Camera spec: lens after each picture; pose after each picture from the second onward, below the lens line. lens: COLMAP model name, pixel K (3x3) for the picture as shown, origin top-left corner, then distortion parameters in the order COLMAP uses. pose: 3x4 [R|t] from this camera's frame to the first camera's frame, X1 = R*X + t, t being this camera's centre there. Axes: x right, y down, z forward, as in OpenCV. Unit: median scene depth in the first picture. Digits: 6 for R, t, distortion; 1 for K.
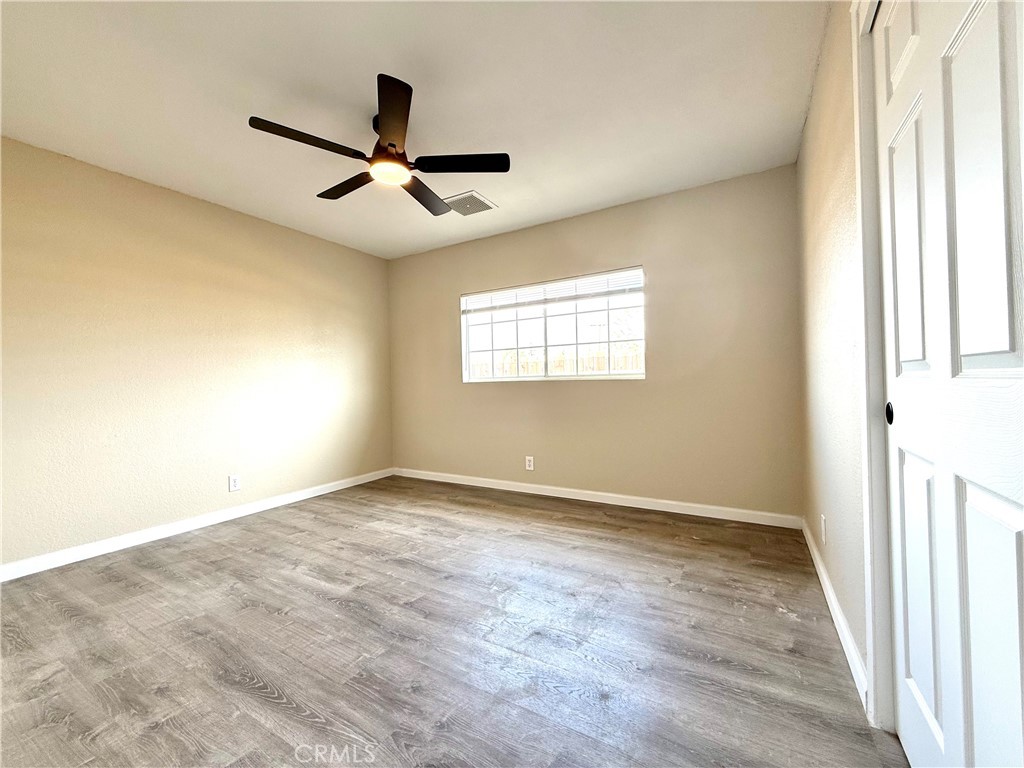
lens RADIAL K [[409.7, 0, 513.9], [0, 409.7, 381.8], [0, 0, 1]] dist [-0.000825, 0.000038]
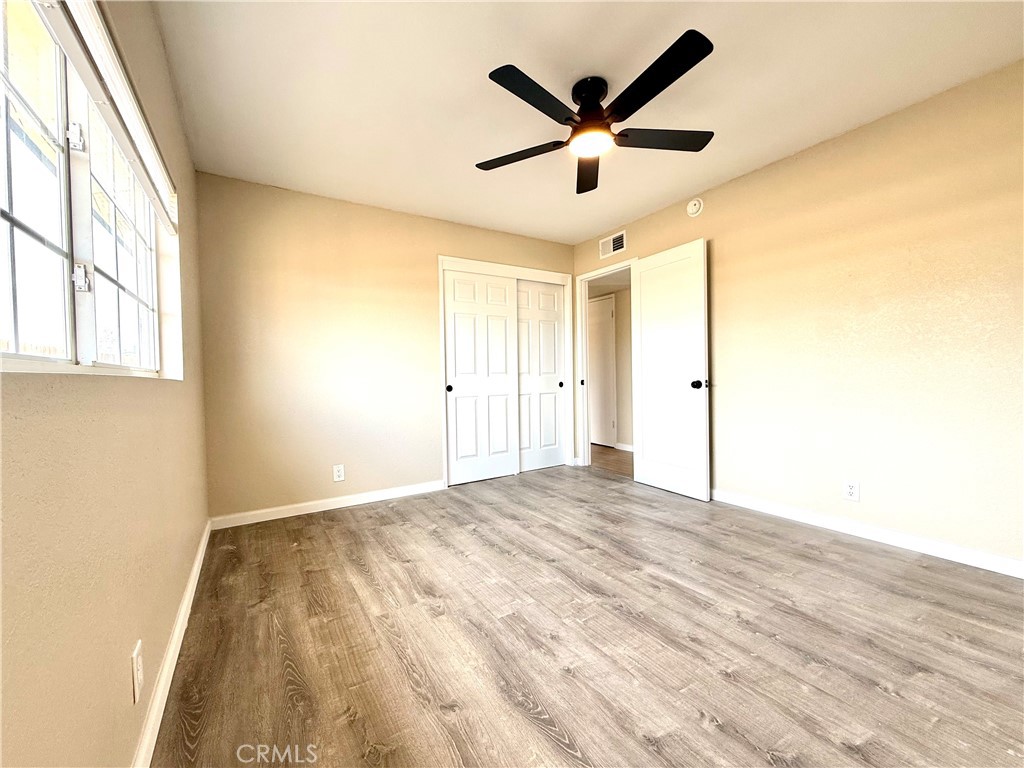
lens RADIAL K [[409.7, 0, 511.8], [0, 409.7, 377.5], [0, 0, 1]] dist [-0.000825, 0.000038]
pose [[-0.888282, 0.038425, 0.457688, -0.525354], [0.039257, 0.999199, -0.007696, 0.018329], [-0.457617, 0.011132, -0.889080, 1.832436]]
